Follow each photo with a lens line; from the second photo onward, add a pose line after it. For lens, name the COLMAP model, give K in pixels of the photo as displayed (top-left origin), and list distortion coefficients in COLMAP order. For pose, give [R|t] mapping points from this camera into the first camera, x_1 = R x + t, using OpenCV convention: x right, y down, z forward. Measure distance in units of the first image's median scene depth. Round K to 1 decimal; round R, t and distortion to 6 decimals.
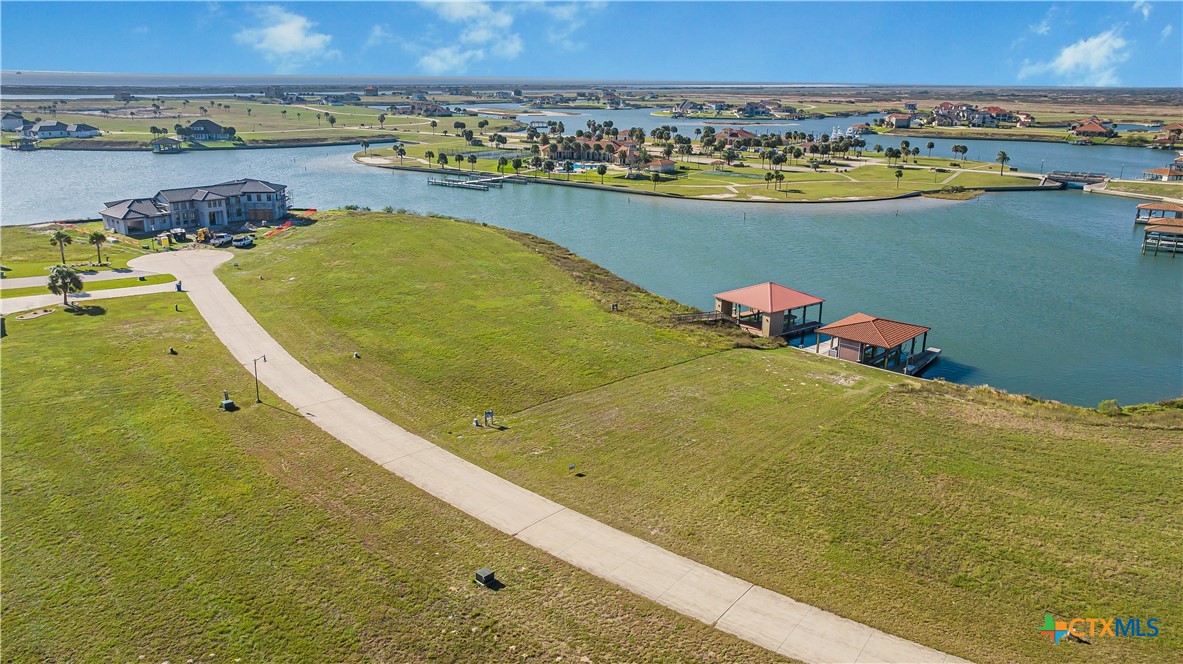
lens RADIAL K [[828.8, 0, 591.5], [0, 828.8, 332.0], [0, 0, 1]] dist [-0.013712, 0.002943]
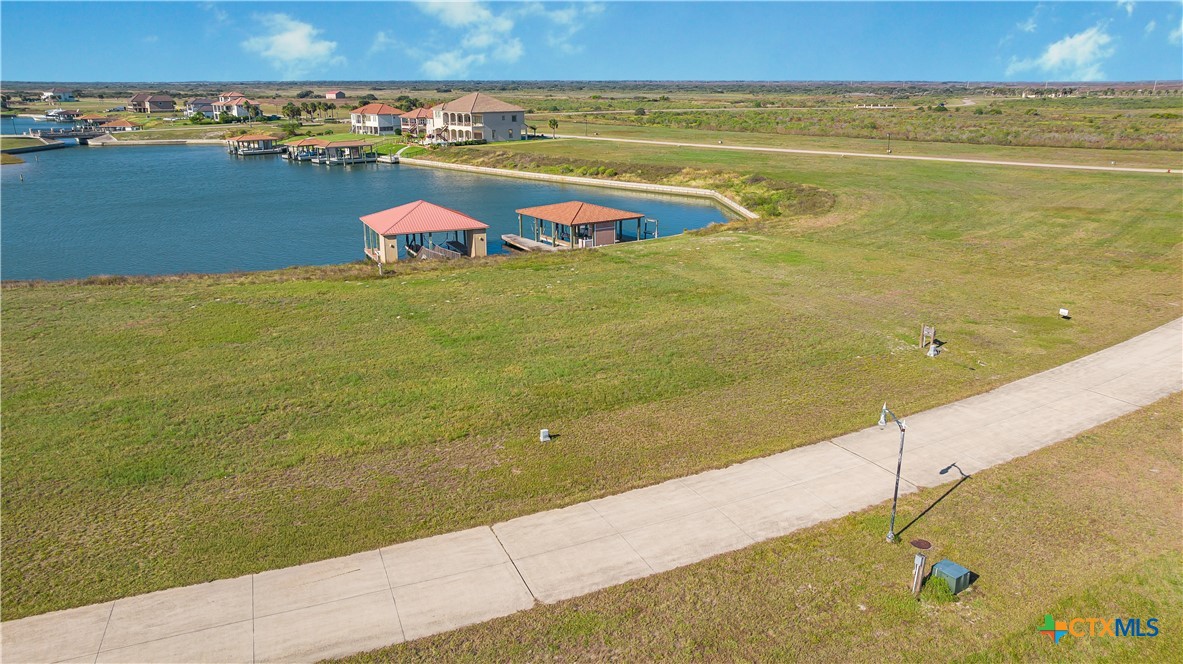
lens RADIAL K [[814.4, 0, 572.7], [0, 814.4, 358.5], [0, 0, 1]] dist [-0.006083, -0.002147]
pose [[0.209029, -0.326294, 0.921867, -0.199647], [0.286422, 0.921778, 0.261317, -0.033431], [-0.935024, 0.209421, 0.286136, 0.276672]]
